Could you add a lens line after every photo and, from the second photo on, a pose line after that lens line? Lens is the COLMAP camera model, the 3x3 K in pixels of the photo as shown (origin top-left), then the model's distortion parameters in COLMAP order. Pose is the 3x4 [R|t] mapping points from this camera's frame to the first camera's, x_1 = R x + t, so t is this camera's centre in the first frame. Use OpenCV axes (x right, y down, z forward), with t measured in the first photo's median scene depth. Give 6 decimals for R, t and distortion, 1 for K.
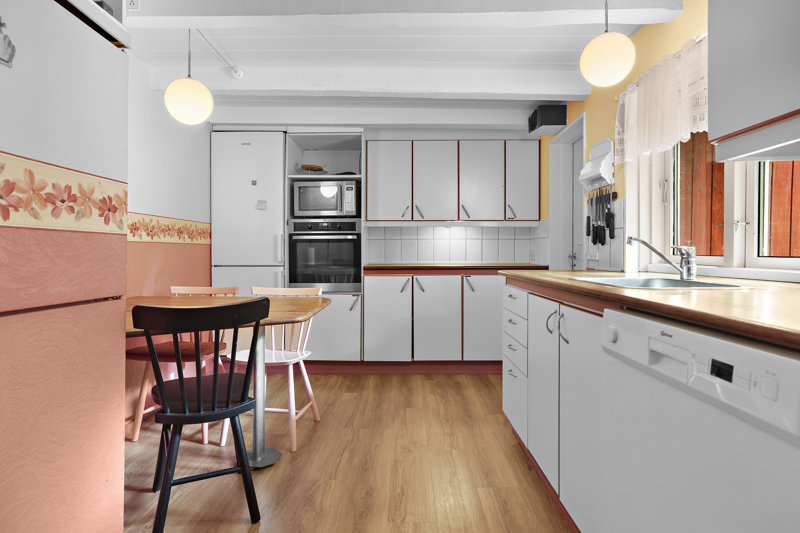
lens RADIAL K [[446.2, 0, 386.2], [0, 446.2, 249.3], [0, 0, 1]] dist [0.002661, 0.000758]
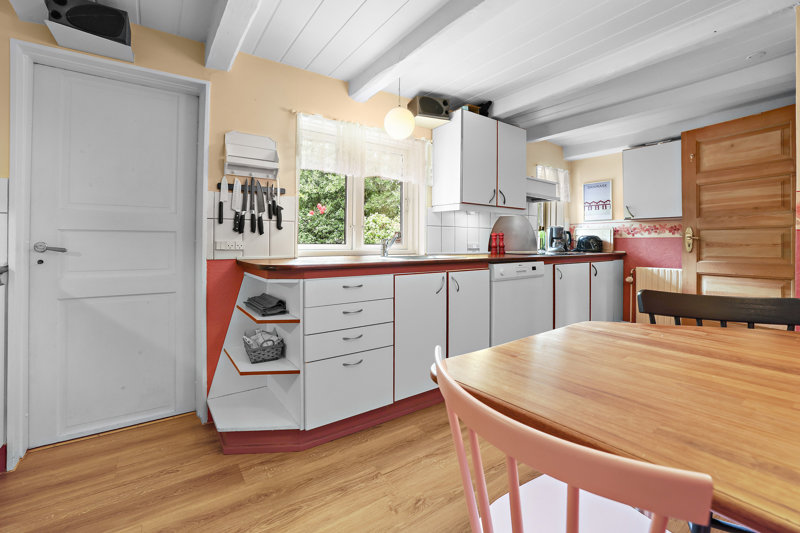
lens RADIAL K [[361.3, 0, 394.6], [0, 361.3, 237.0], [0, 0, 1]] dist [-0.031245, 0.006281]
pose [[-0.613185, 0.008842, 0.789890, -0.360391], [-0.008884, 0.999797, -0.018088, 0.008762], [-0.789889, -0.018109, -0.612982, 1.248306]]
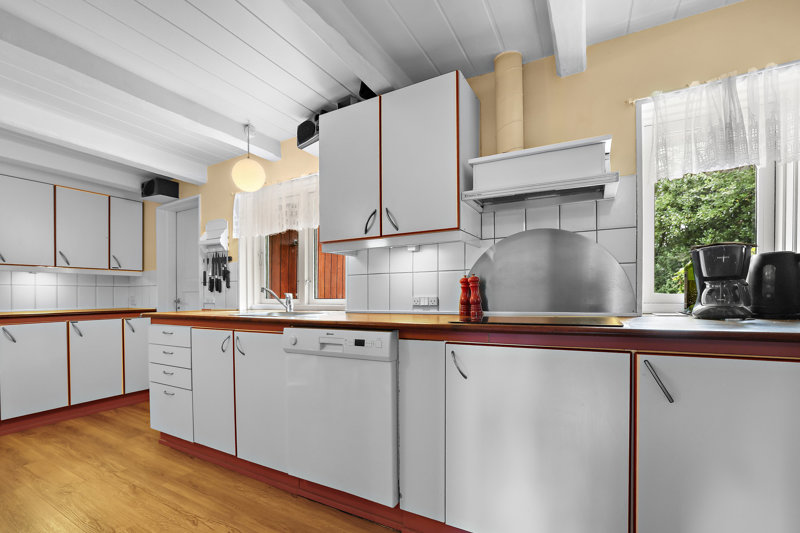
lens RADIAL K [[361.3, 0, 391.0], [0, 361.3, 300.3], [0, 0, 1]] dist [-0.031245, 0.006281]
pose [[0.471069, -0.015418, 0.881962, -0.269137], [0.003983, 0.999874, 0.015351, 0.000986], [-0.882088, -0.003719, 0.471071, -0.028498]]
